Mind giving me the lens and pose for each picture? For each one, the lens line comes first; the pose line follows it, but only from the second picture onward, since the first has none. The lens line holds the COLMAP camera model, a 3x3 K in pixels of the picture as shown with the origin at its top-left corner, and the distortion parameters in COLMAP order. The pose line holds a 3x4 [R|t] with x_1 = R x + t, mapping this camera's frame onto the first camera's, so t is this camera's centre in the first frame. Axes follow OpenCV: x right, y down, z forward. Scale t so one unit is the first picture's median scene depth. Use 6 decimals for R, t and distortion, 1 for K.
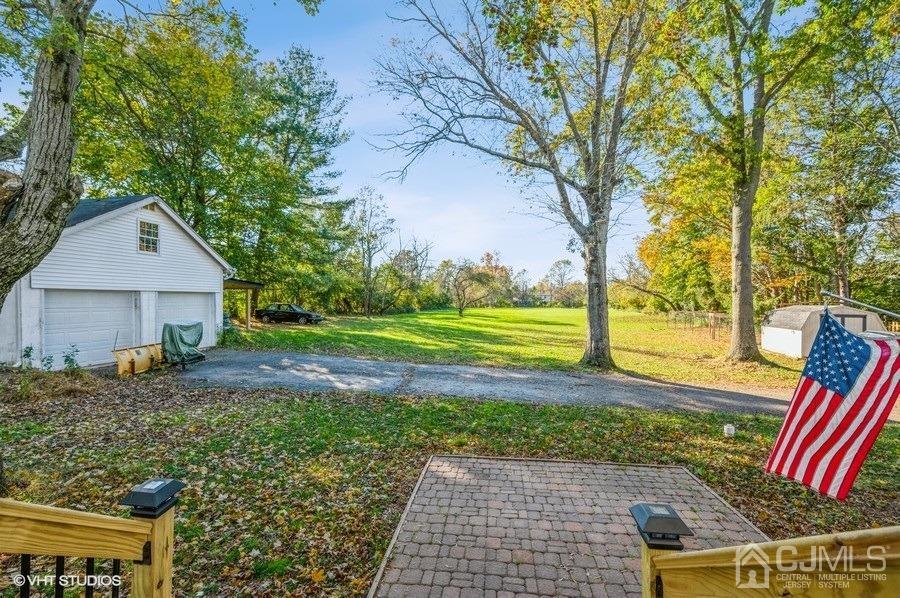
lens RADIAL K [[416.1, 0, 452.9], [0, 416.1, 300.1], [0, 0, 1]] dist [-0.000763, -0.000016]
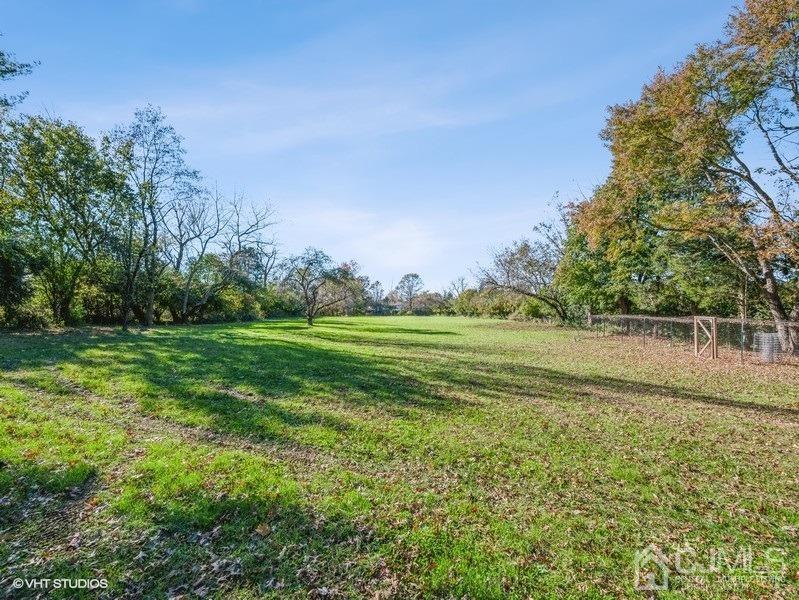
lens RADIAL K [[351.4, 0, 401.6], [0, 351.4, 296.9], [0, 0, 1]] dist [-0.001436, 0.000154]
pose [[0.969317, 0.011109, 0.245561, 0.015418], [-0.001384, 0.999209, -0.039740, 0.010057], [-0.245809, 0.038181, 0.968566, 0.230897]]
